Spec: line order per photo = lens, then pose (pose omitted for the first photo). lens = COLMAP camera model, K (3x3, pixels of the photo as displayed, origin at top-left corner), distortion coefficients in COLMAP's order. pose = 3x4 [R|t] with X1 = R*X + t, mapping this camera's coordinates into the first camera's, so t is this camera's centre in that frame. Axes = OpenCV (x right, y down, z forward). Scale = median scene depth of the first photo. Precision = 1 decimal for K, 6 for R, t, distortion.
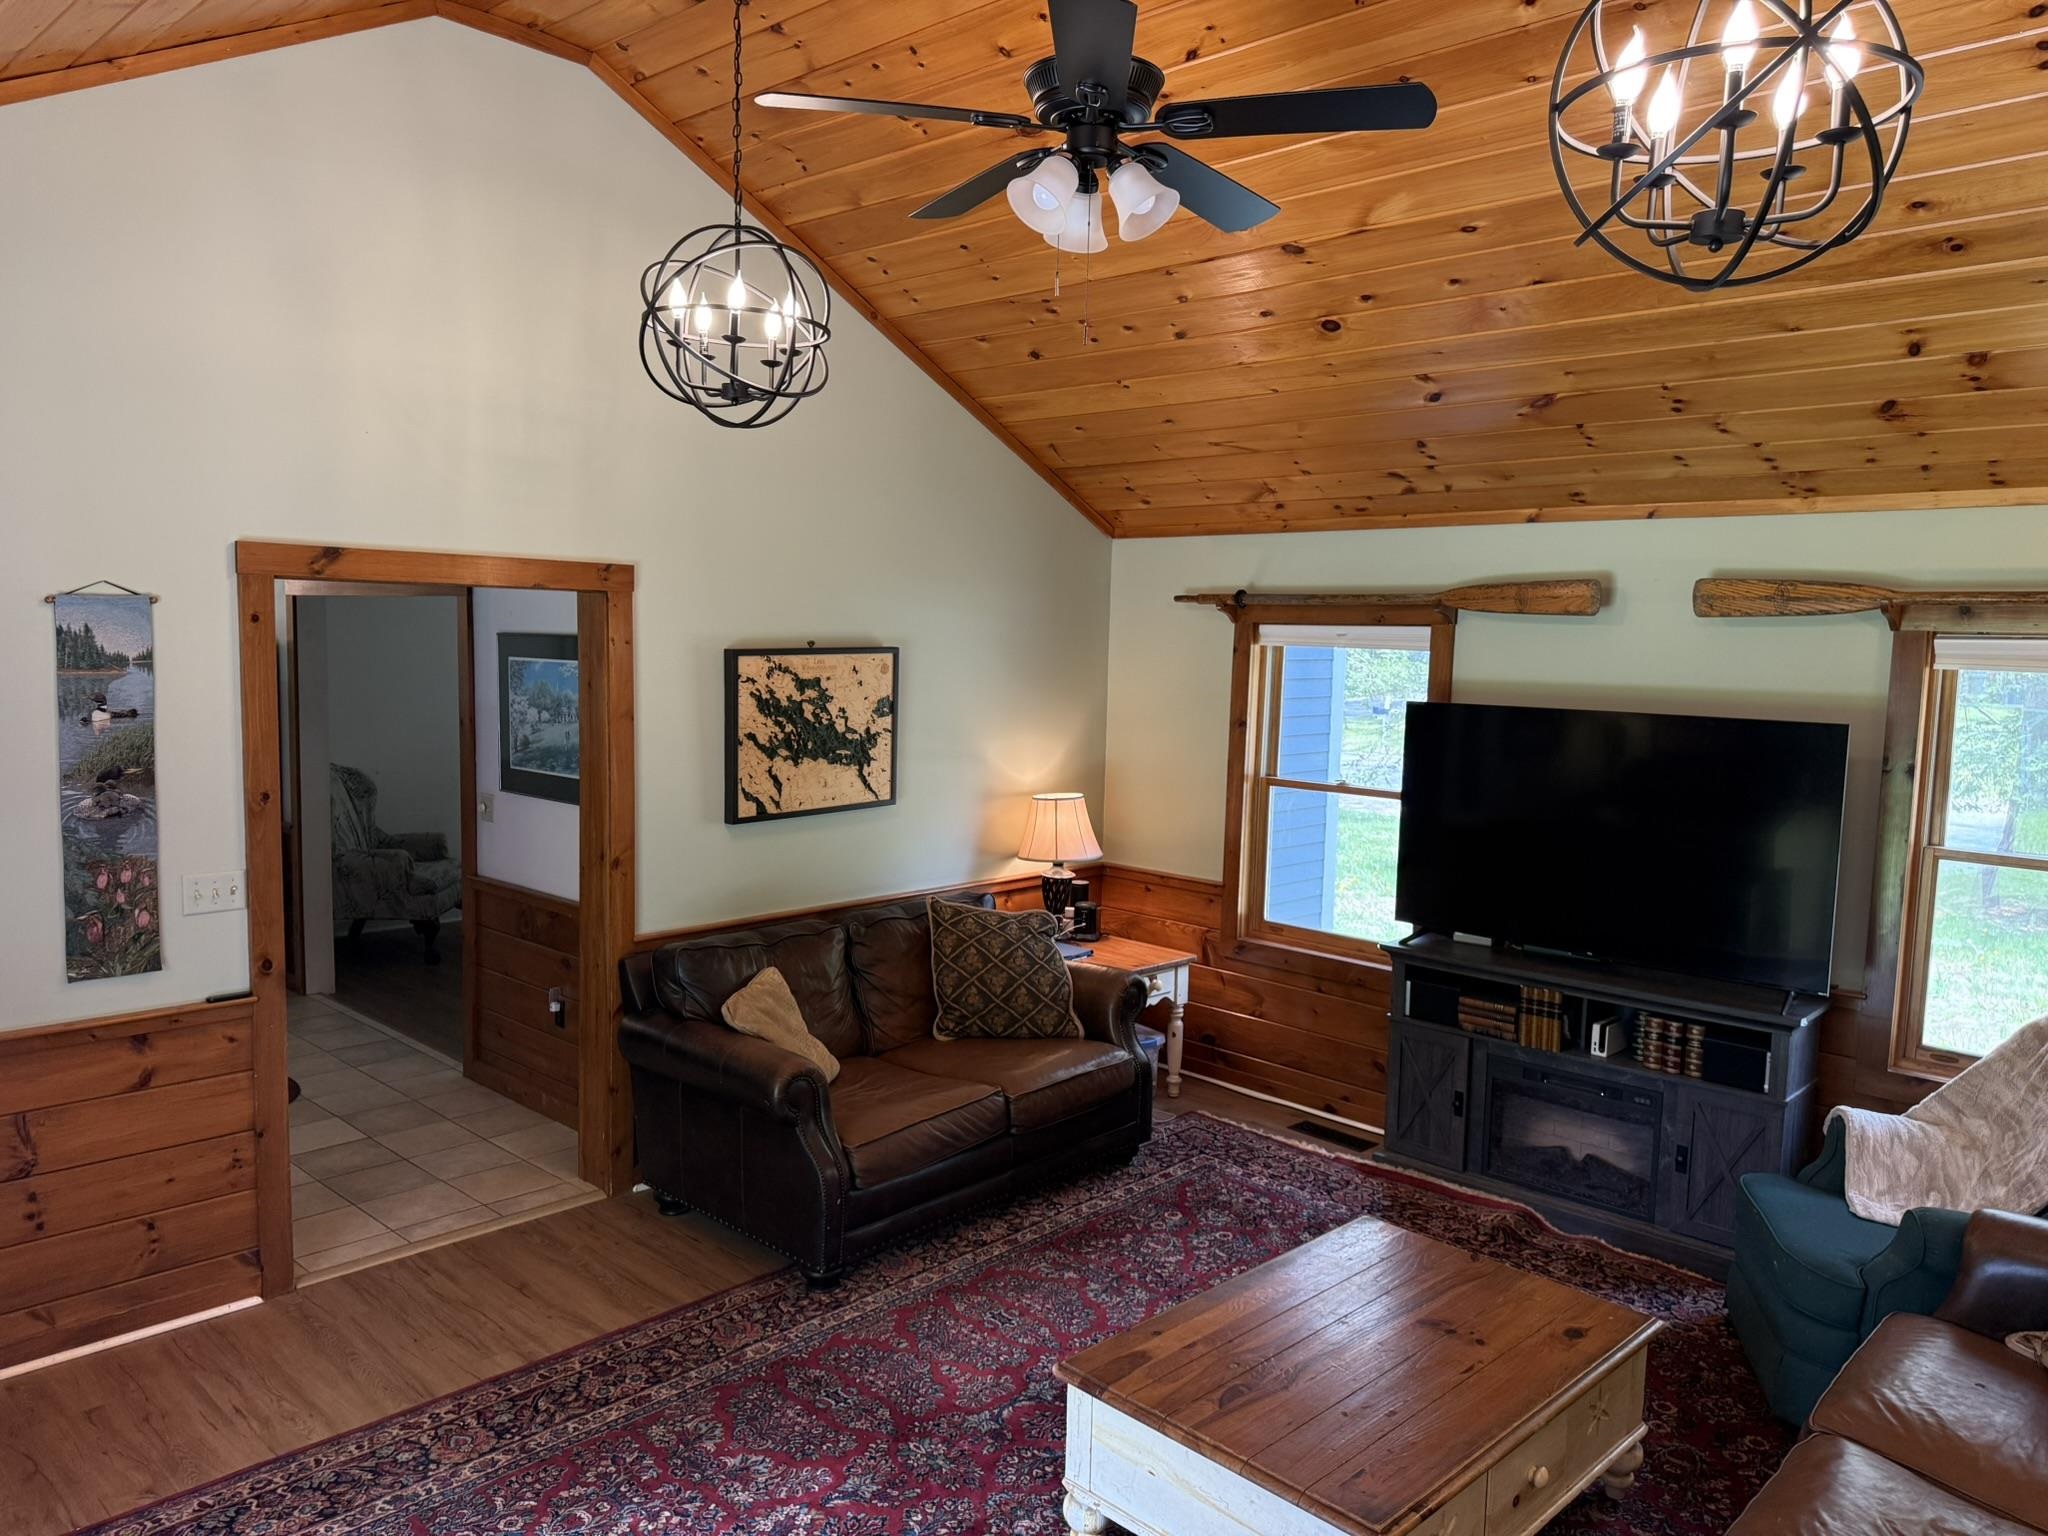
lens RADIAL K [[1444.6, 0, 1017.2], [0, 1444.6, 771.1], [0, 0, 1]] dist [0.078358, -0.090295]
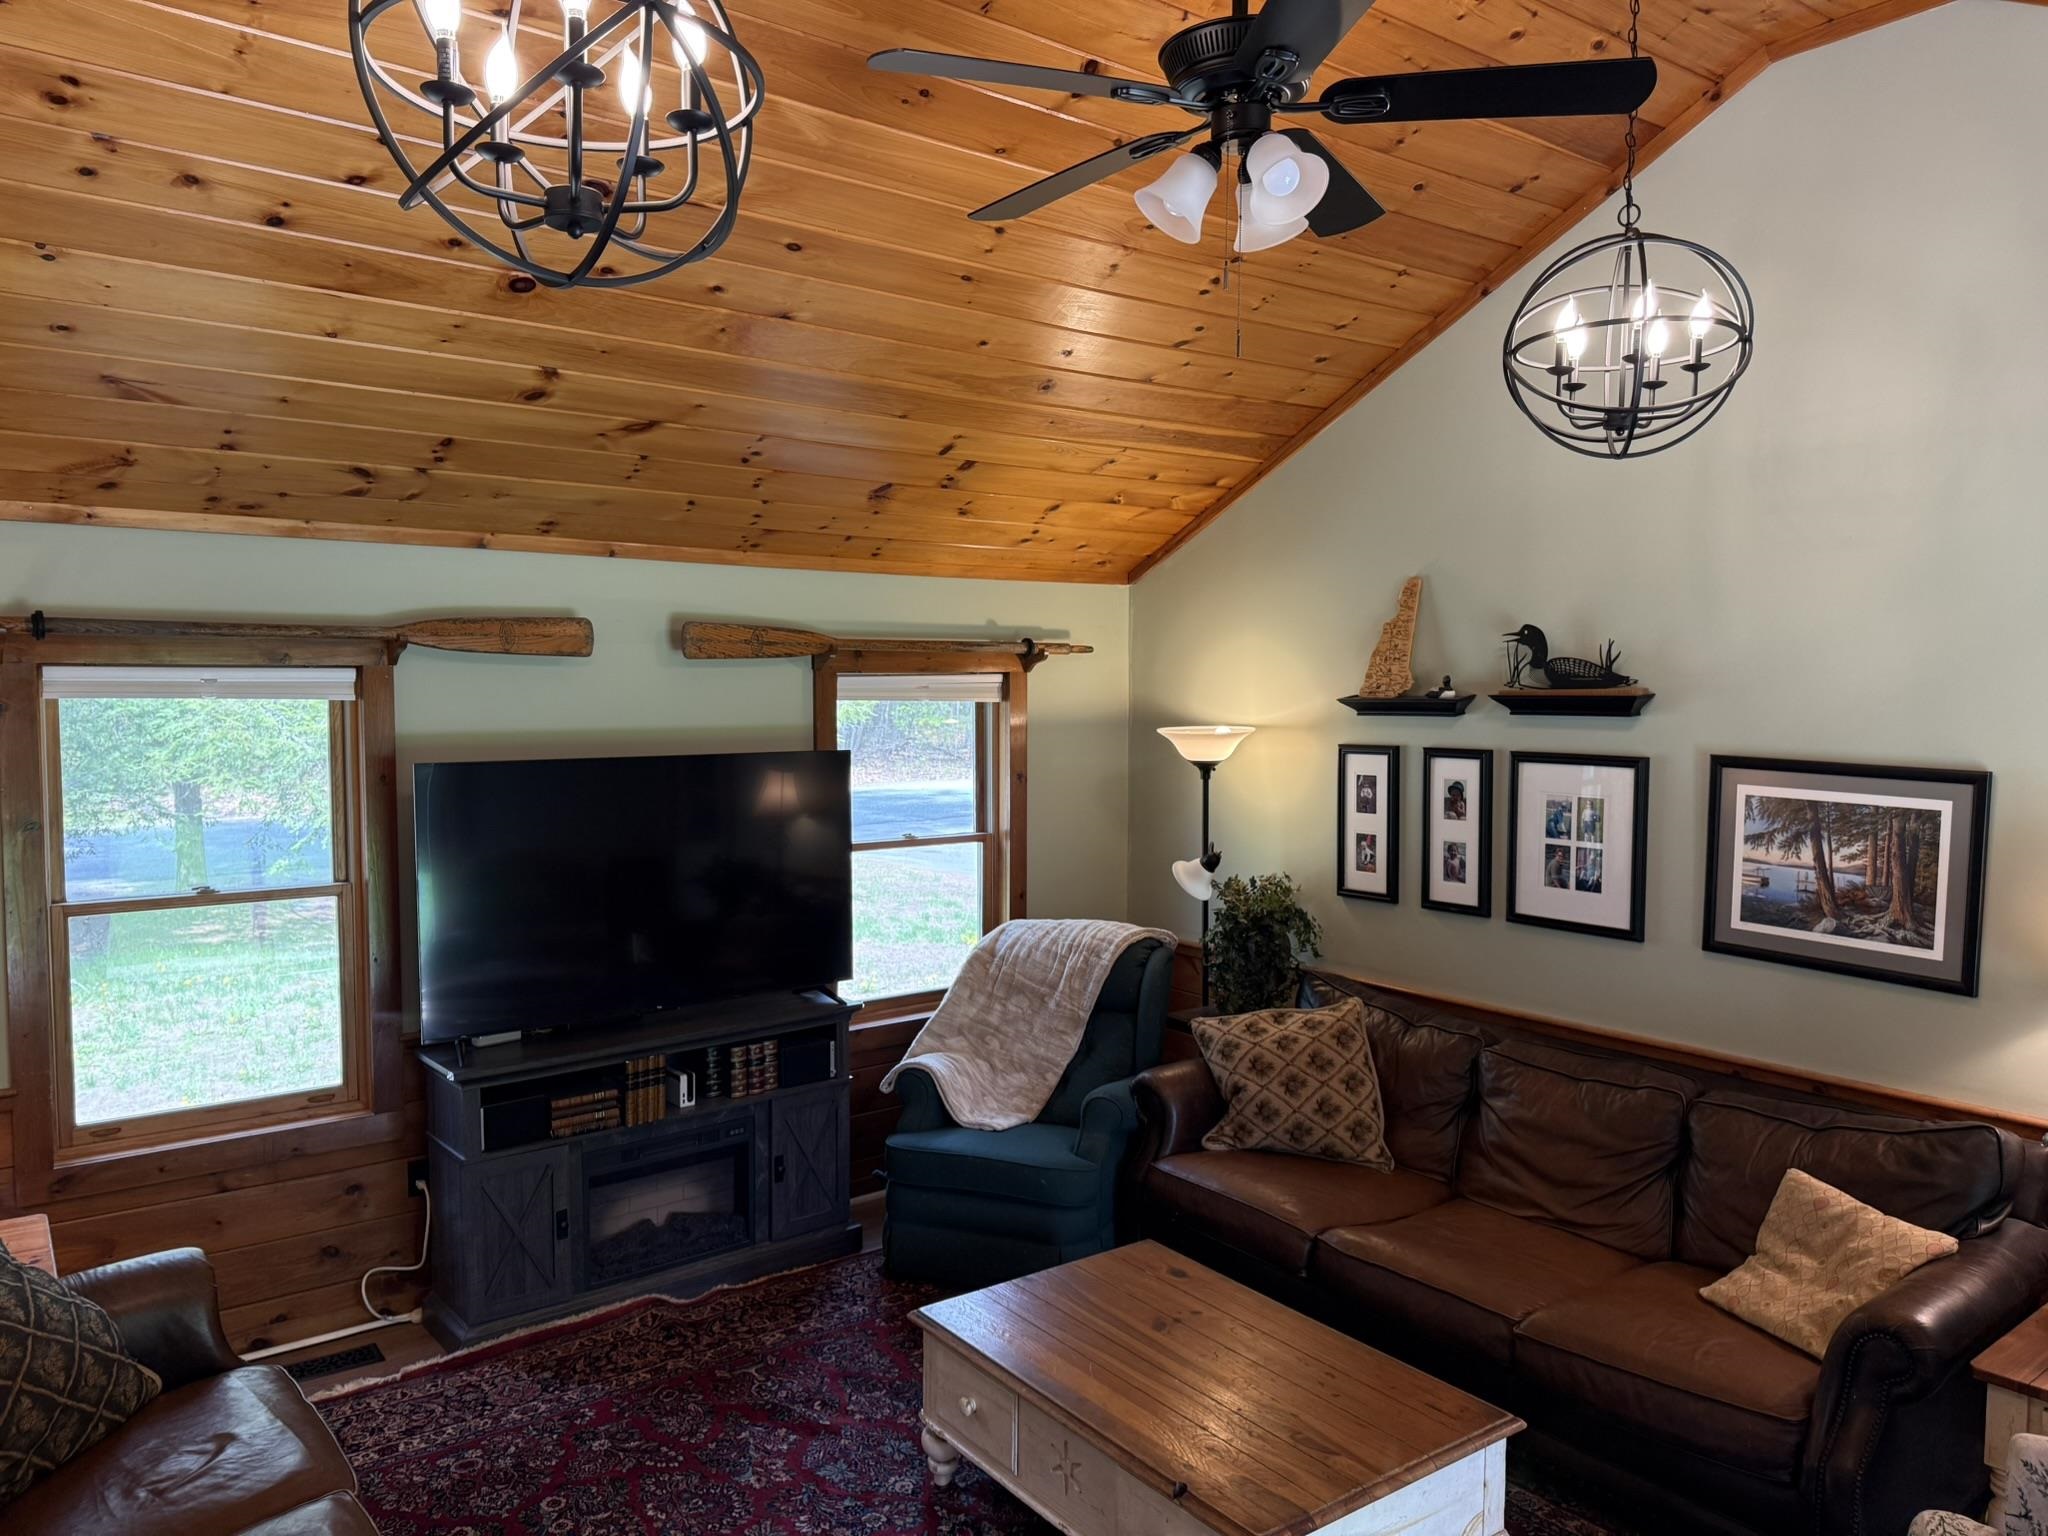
lens RADIAL K [[1444.6, 0, 1017.2], [0, 1444.6, 771.1], [0, 0, 1]] dist [0.078358, -0.090295]
pose [[0.147949, -0.083356, 0.985476, -0.756682], [0.095726, 0.992970, 0.069618, -0.110916], [-0.984351, 0.084036, 0.154888, 0.907764]]
